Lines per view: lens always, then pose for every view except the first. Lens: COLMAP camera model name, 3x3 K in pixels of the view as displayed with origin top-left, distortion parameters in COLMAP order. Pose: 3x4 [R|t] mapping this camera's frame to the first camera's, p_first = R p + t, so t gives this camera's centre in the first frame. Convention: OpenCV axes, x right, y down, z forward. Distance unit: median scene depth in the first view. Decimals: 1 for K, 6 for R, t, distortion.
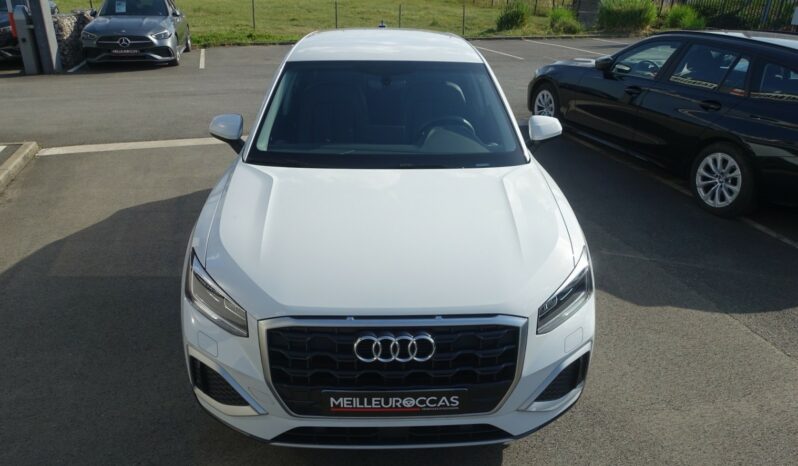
lens RADIAL K [[581.9, 0, 399.0], [0, 581.9, 233.0], [0, 0, 1]] dist [-0.005008, -0.002838]
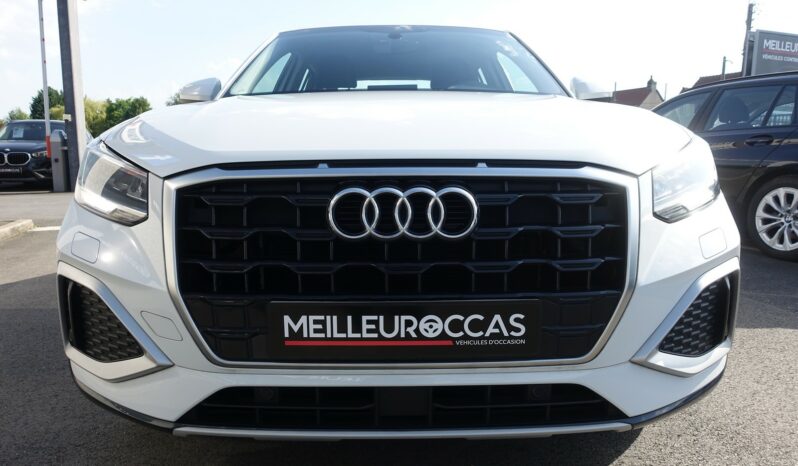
lens RADIAL K [[547.7, 0, 399.0], [0, 547.7, 233.0], [0, 0, 1]] dist [-0.004520, 0.000972]
pose [[0.999476, -0.015751, -0.028269, 0.003006], [0.007386, 0.961527, -0.274612, 0.334213], [0.031507, 0.274259, 0.961140, 0.478536]]
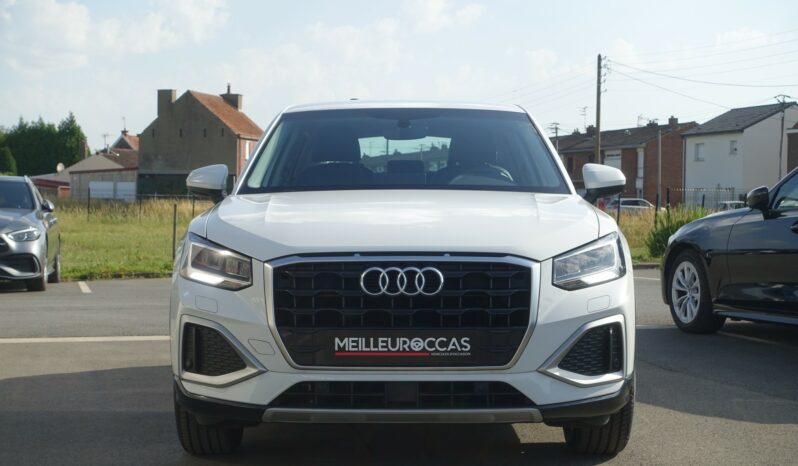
lens RADIAL K [[1407.9, 0, 399.0], [0, 1407.9, 233.0], [0, 0, 1]] dist [-0.036452, -0.149310]
pose [[0.998689, -0.015850, -0.048675, 0.098719], [-0.004928, 0.916674, -0.399605, 1.008182], [0.050953, 0.399321, 0.915394, -1.140852]]
